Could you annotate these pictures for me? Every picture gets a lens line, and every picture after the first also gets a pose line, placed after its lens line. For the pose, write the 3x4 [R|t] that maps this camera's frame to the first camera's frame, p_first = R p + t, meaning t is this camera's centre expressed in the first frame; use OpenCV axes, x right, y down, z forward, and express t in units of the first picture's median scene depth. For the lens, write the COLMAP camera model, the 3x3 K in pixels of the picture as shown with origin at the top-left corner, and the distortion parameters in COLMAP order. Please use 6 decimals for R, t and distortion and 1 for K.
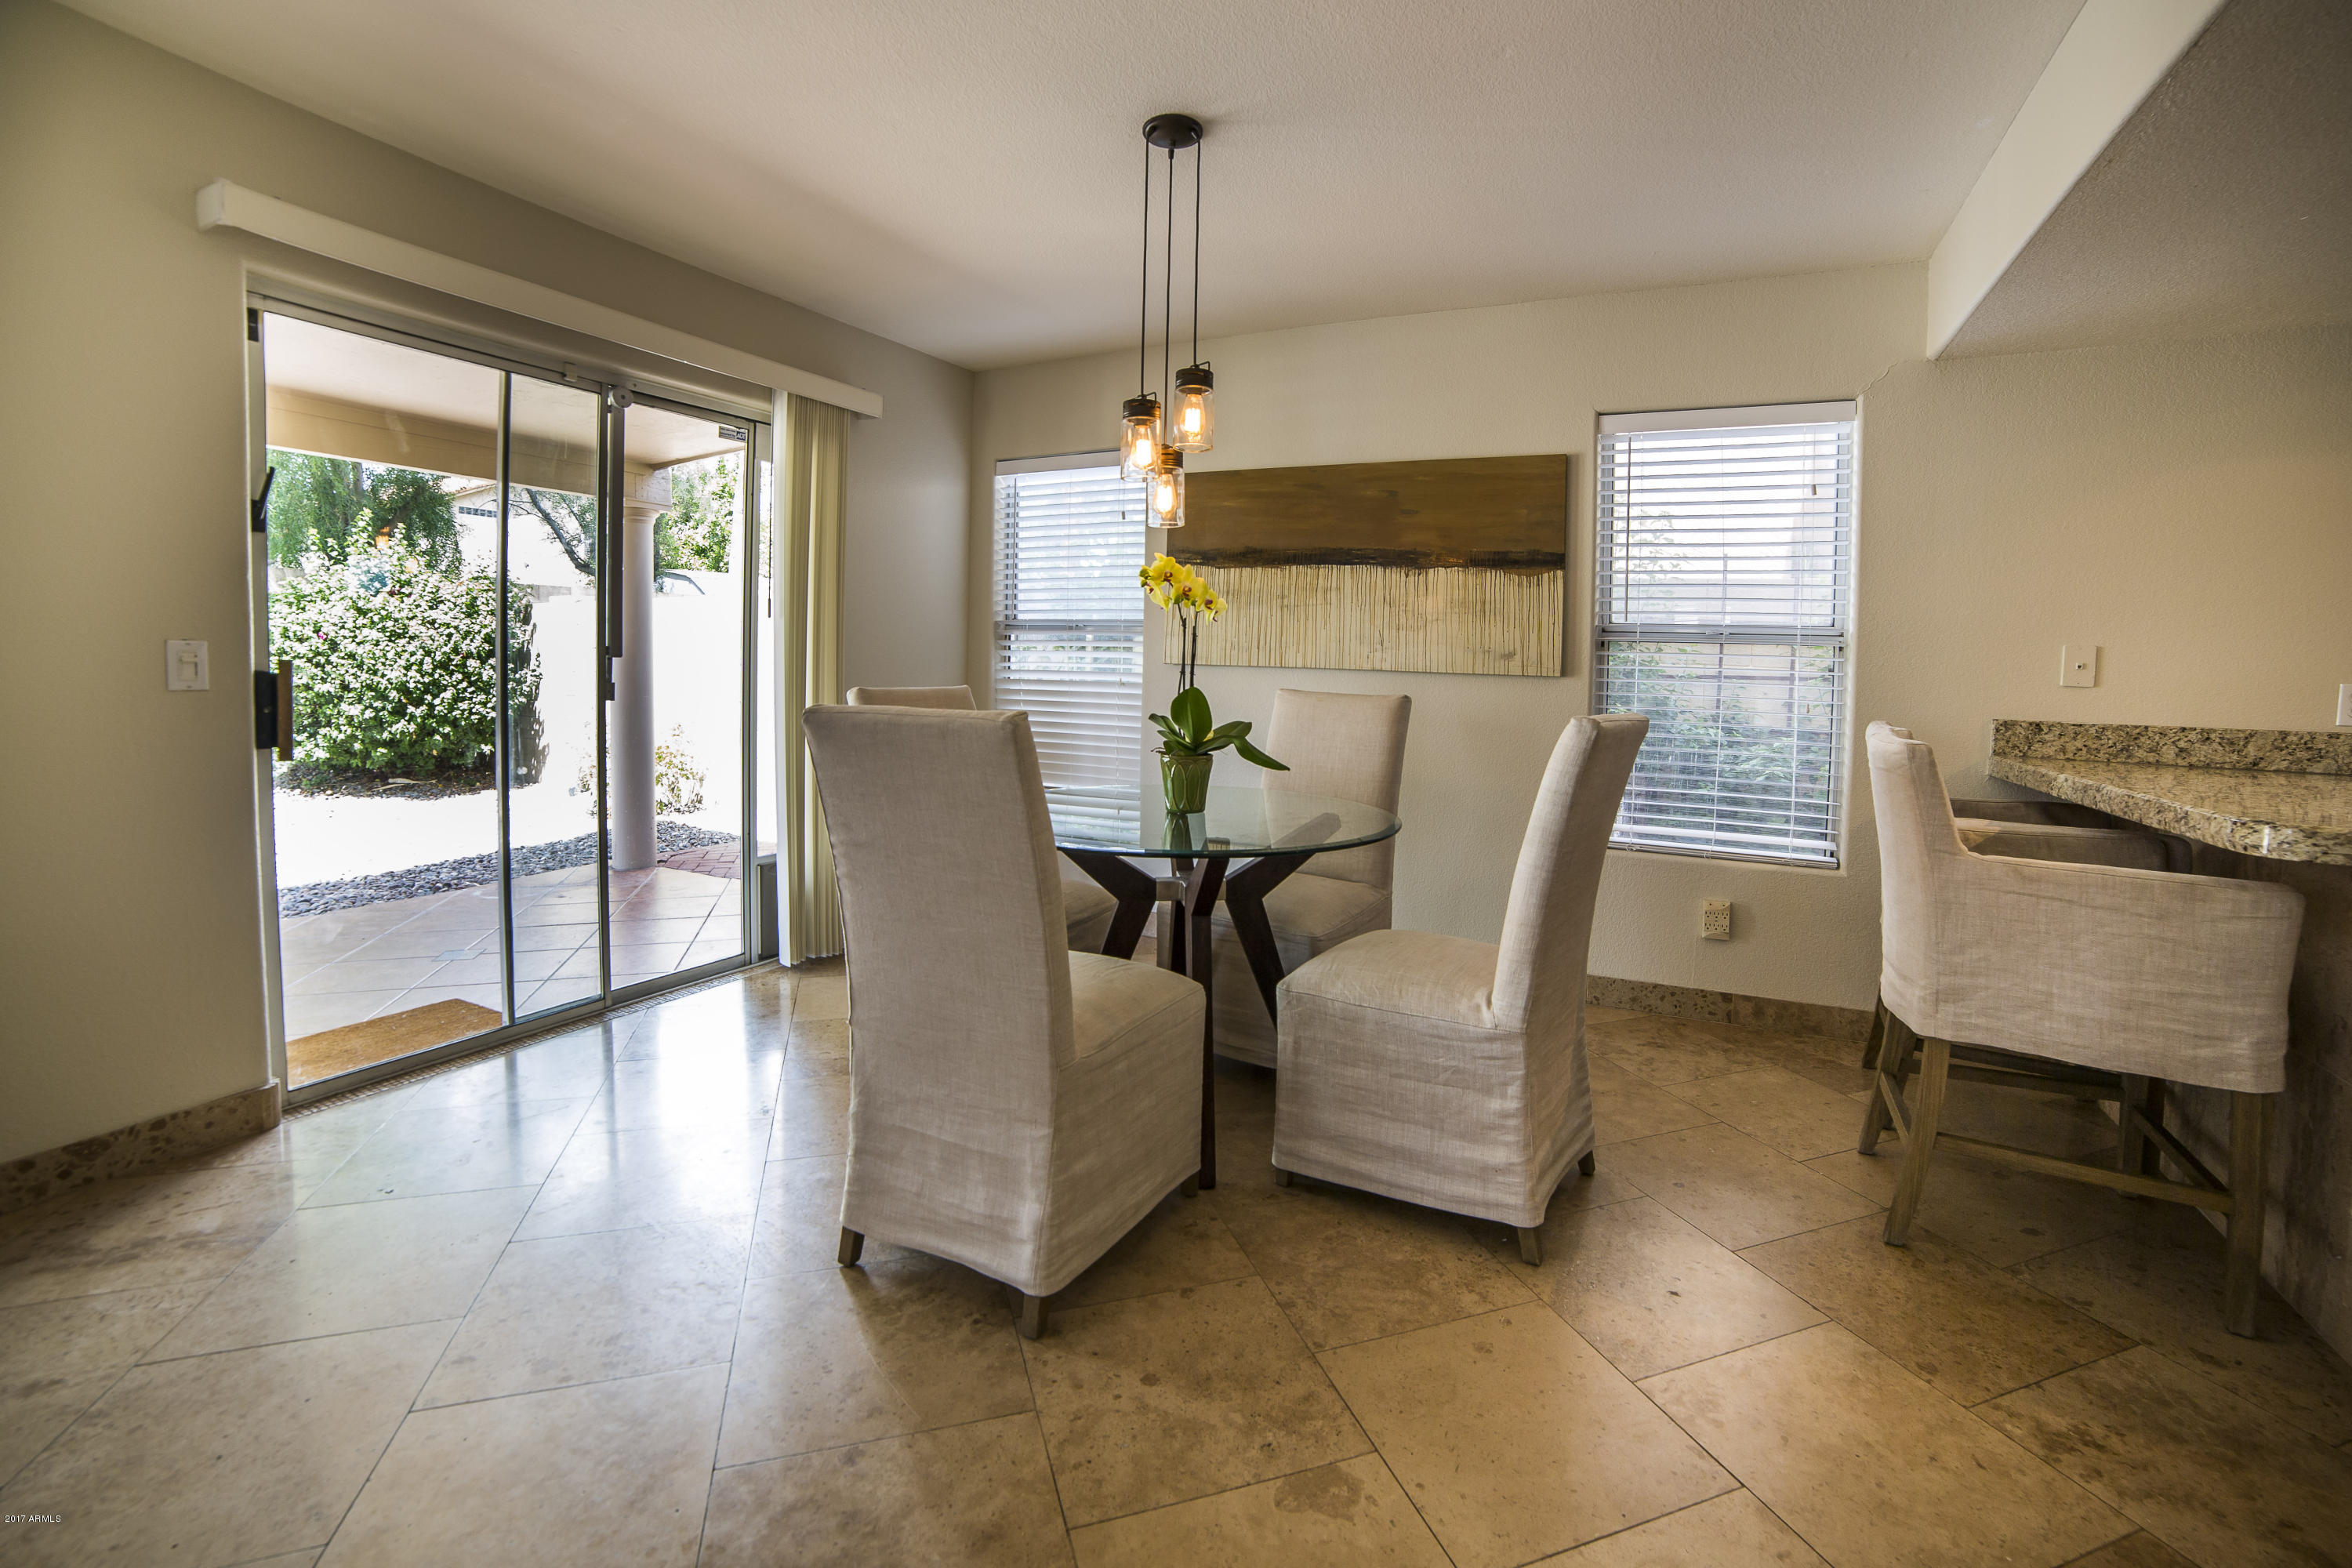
lens RADIAL K [[1027.8, 0, 1171.0], [0, 1027.8, 675.8], [0, 0, 1]] dist [-0.092591, 0.028906]
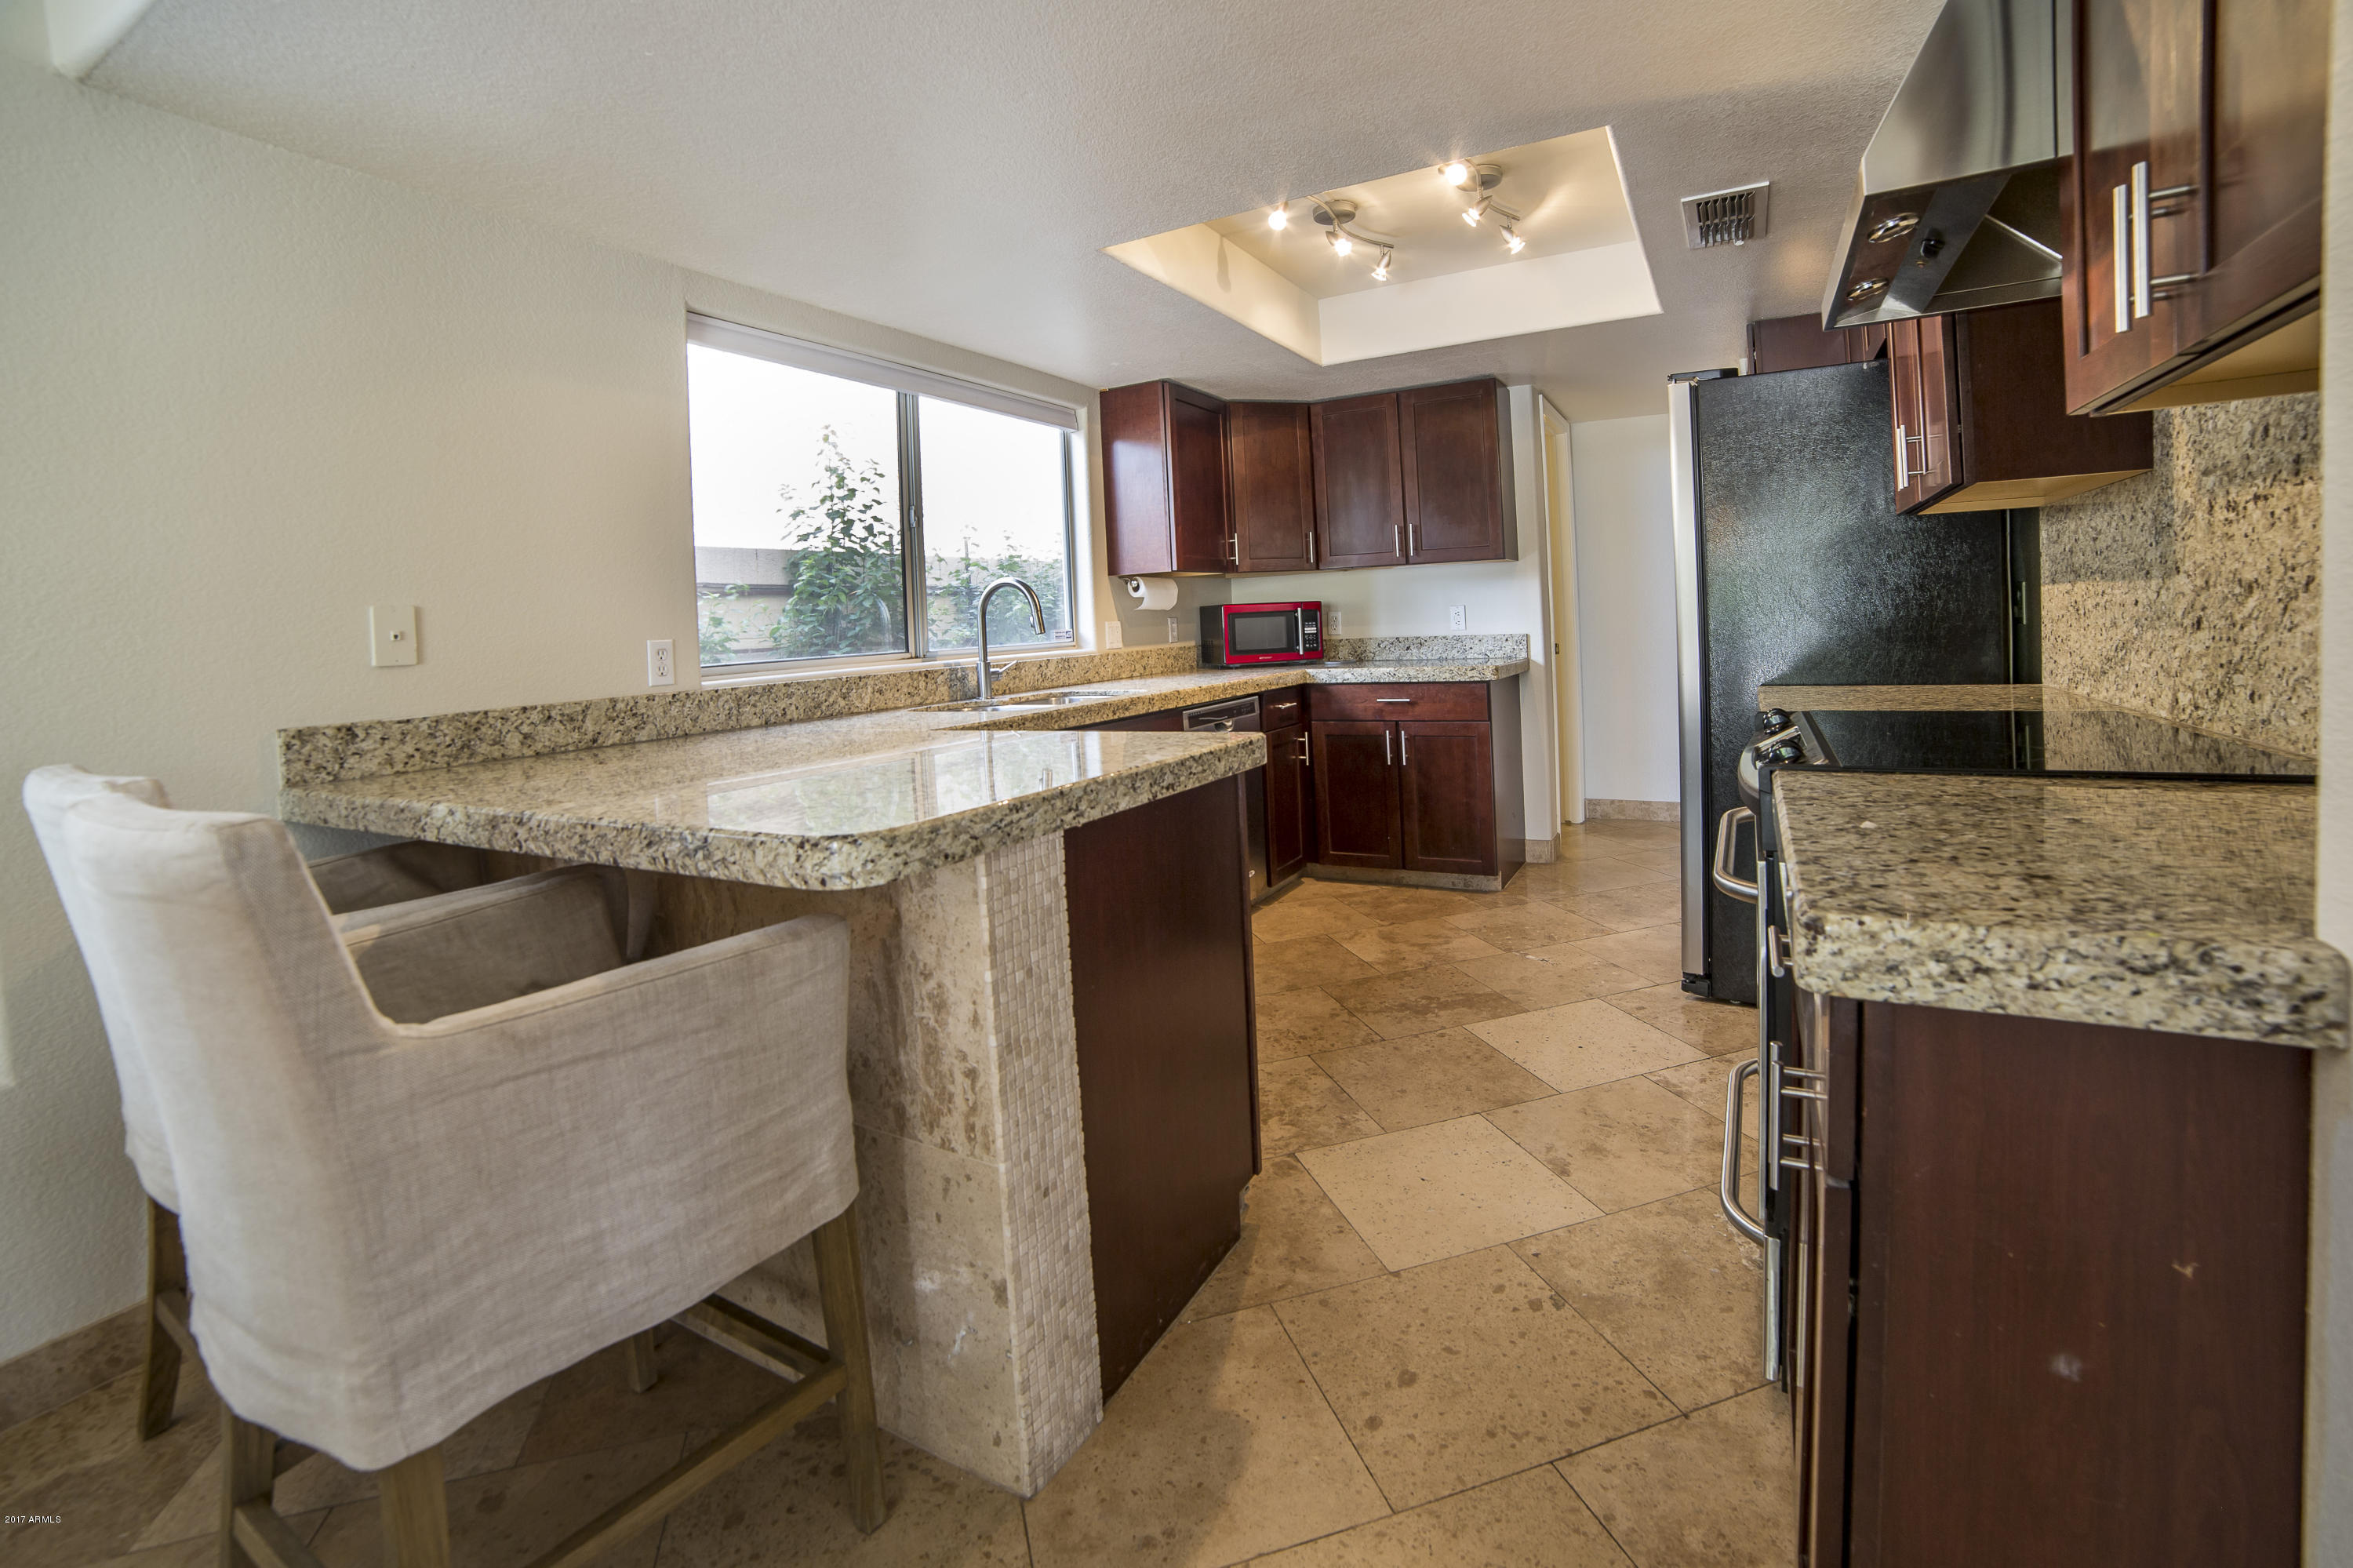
lens RADIAL K [[1028.3, 0, 1171.5], [0, 1028.3, 675.8], [0, 0, 1]] dist [-0.092591, 0.028906]
pose [[0.049477, -0.079226, 0.995628, 0.288371], [0.071270, 0.994588, 0.075602, 0.005146], [-0.996229, 0.067217, 0.054856, 0.440422]]
